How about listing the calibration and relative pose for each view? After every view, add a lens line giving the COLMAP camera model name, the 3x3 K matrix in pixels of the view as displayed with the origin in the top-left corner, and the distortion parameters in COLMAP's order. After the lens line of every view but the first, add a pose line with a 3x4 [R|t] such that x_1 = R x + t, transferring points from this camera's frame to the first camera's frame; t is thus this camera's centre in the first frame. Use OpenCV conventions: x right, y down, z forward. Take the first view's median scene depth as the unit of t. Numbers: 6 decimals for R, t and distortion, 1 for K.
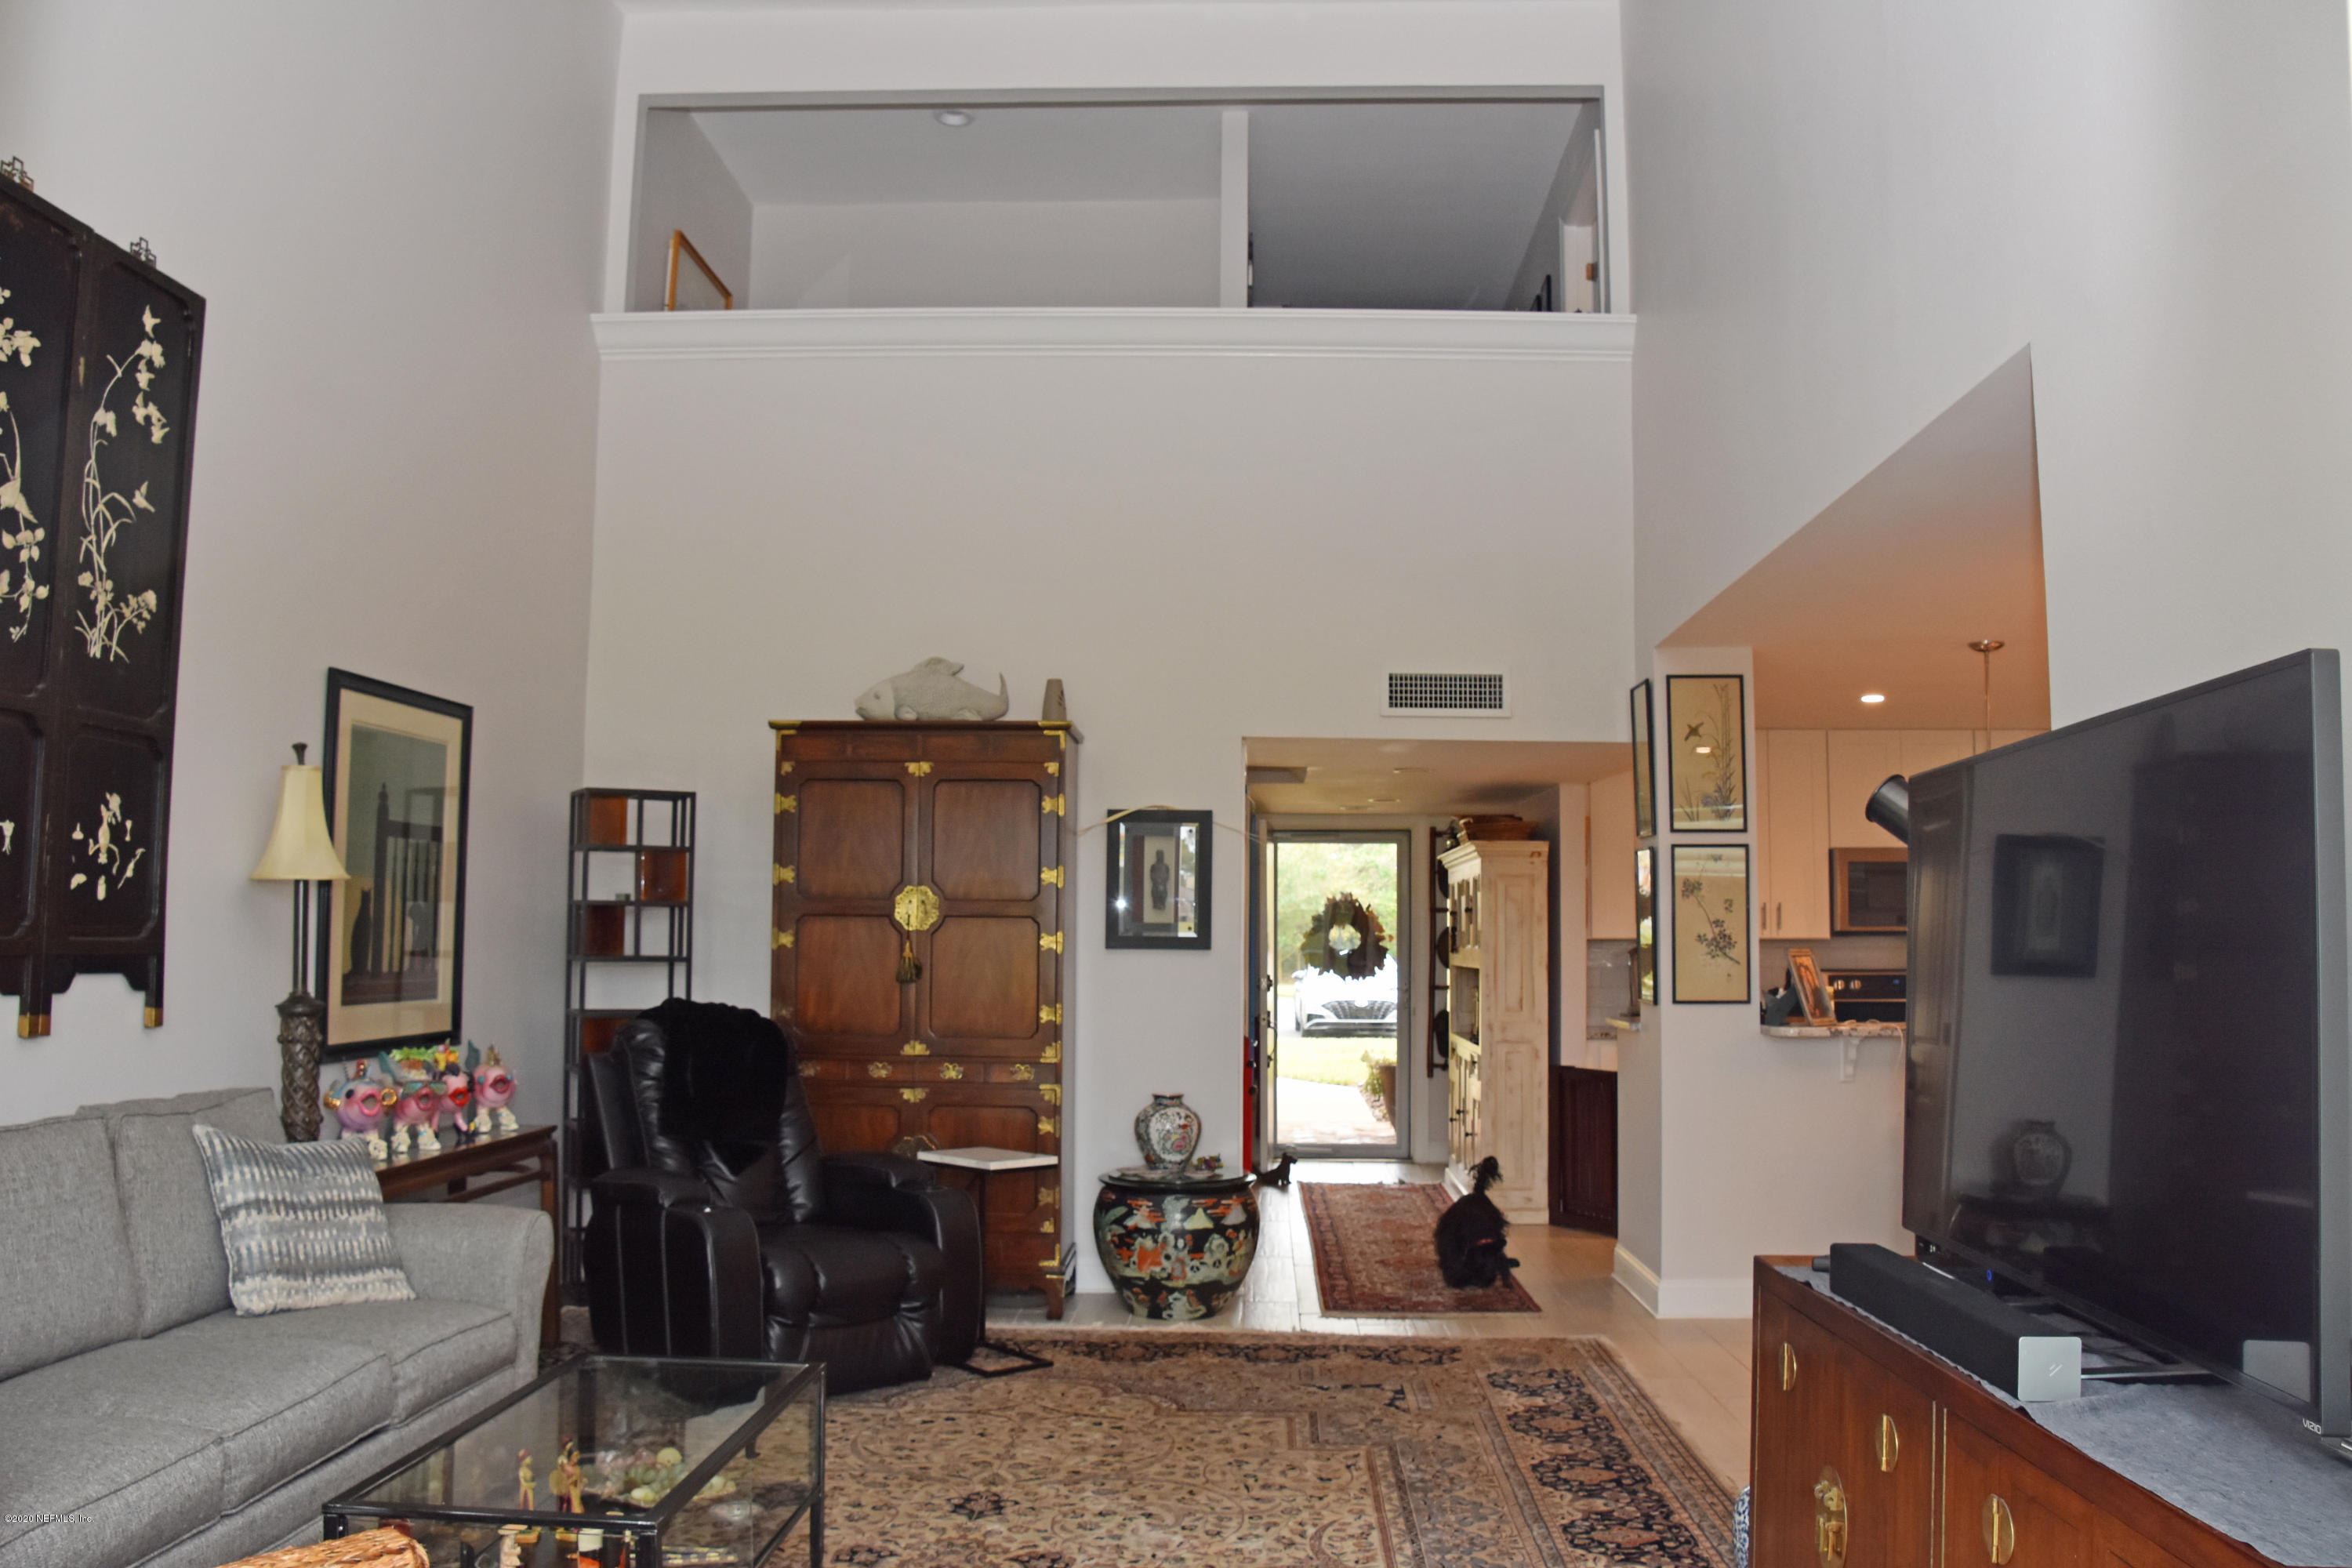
lens RADIAL K [[1819.0, 0, 1176.0], [0, 1819.0, 784.0], [0, 0, 1]] dist [-0.151099, 0.081586]
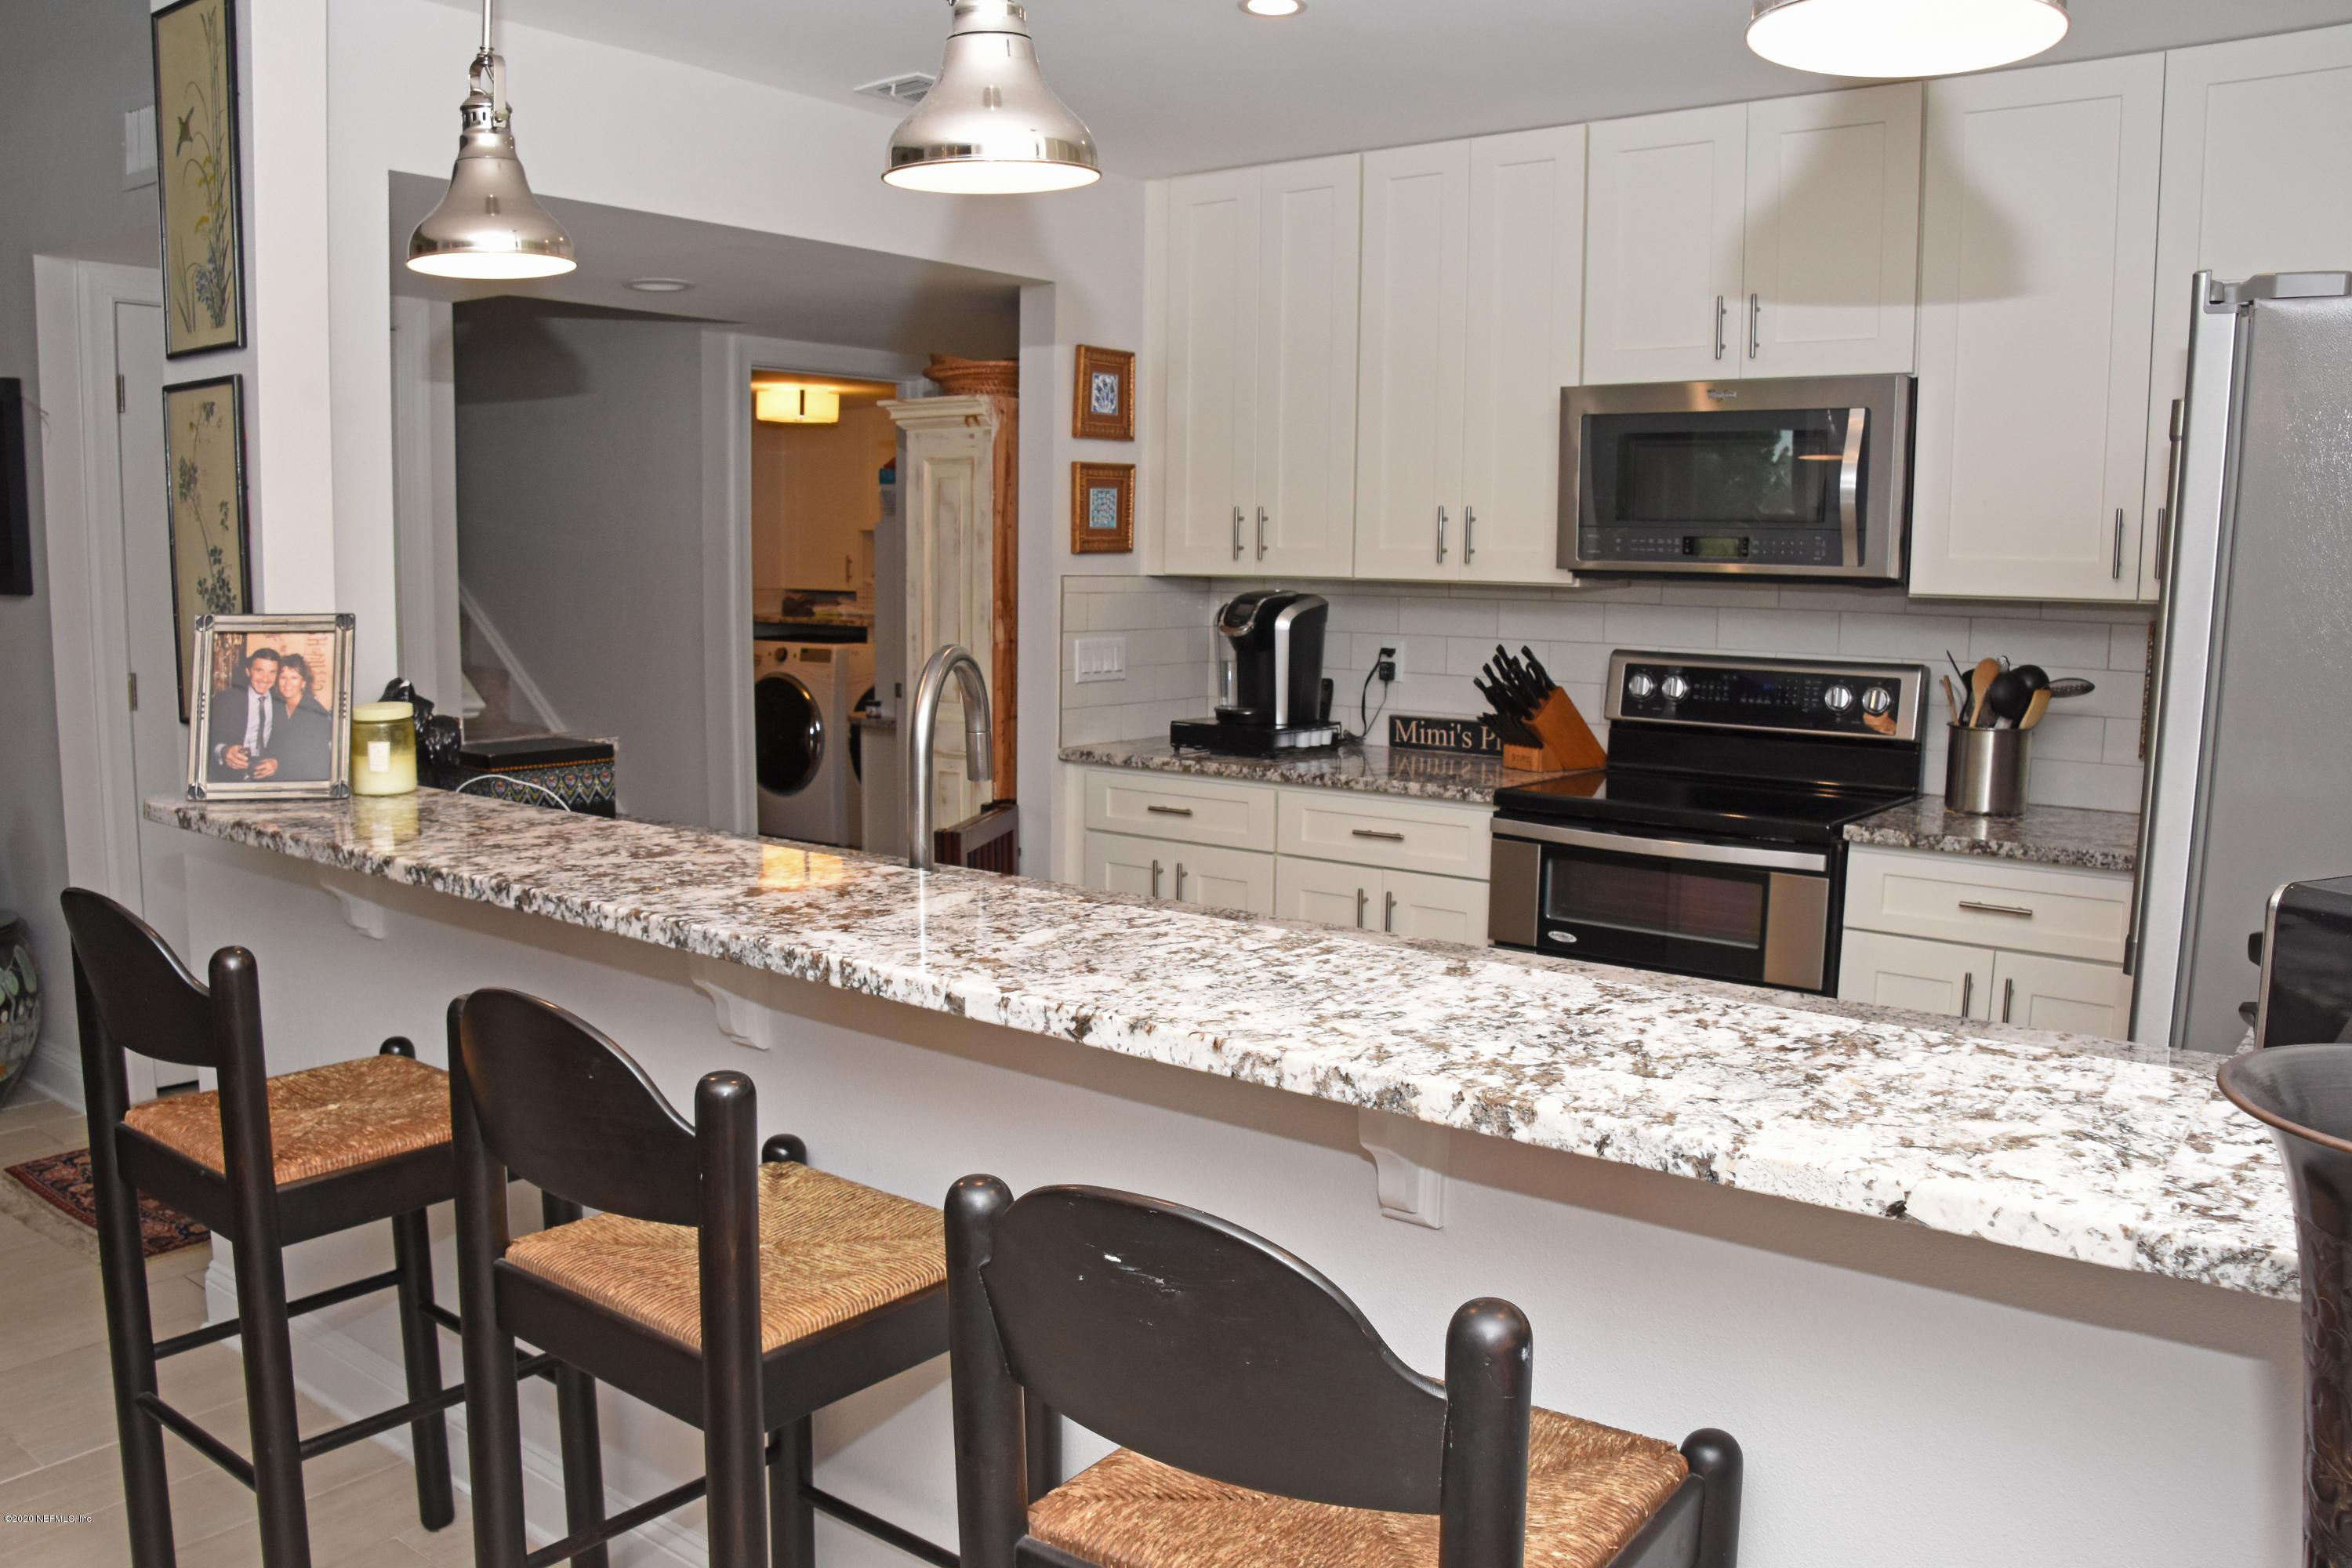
lens RADIAL K [[1819.0, 0, 1176.0], [0, 1819.0, 784.0], [0, 0, 1]] dist [-0.151099, 0.081586]
pose [[0.821343, 0.074924, -0.565493, 0.776896], [0.042483, 0.980549, 0.191620, 0.061256], [0.568850, -0.181410, 0.802184, 0.786661]]
